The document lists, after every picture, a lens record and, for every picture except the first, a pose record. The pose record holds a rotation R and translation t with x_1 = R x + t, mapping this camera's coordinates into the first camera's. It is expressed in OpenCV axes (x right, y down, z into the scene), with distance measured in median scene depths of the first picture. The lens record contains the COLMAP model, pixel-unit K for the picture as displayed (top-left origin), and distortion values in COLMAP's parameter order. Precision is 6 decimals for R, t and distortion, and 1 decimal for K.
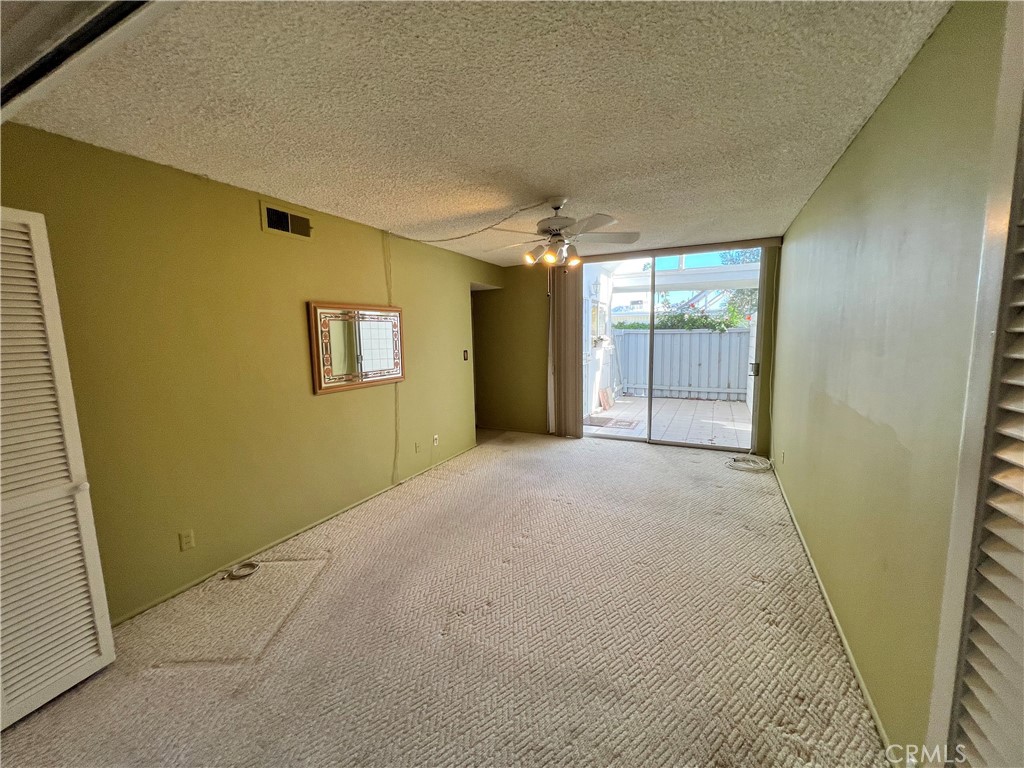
lens RADIAL K [[409.4, 0, 509.9], [0, 409.4, 382.3], [0, 0, 1]] dist [-0.002548, -0.000173]
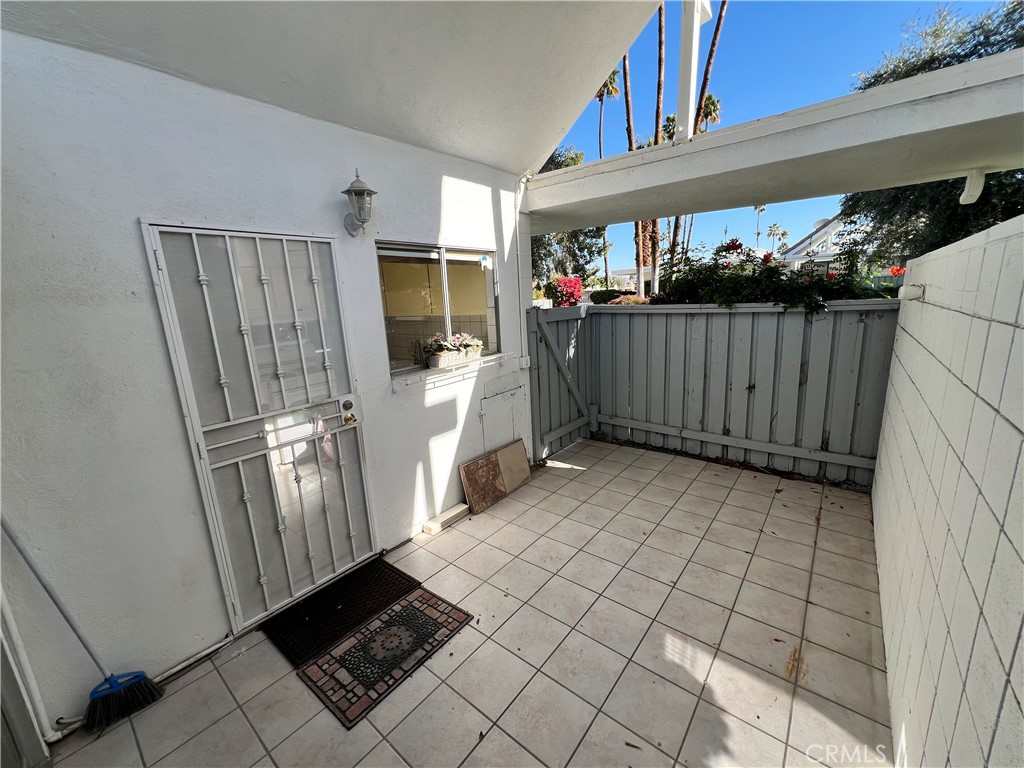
lens RADIAL K [[409.4, 0, 509.9], [0, 409.4, 382.3], [0, 0, 1]] dist [-0.002548, -0.000173]
pose [[0.975330, 0.012883, -0.220376, 0.312178], [0.009074, 0.995113, 0.098330, -0.091915], [0.220566, -0.097903, 0.970446, 0.532845]]
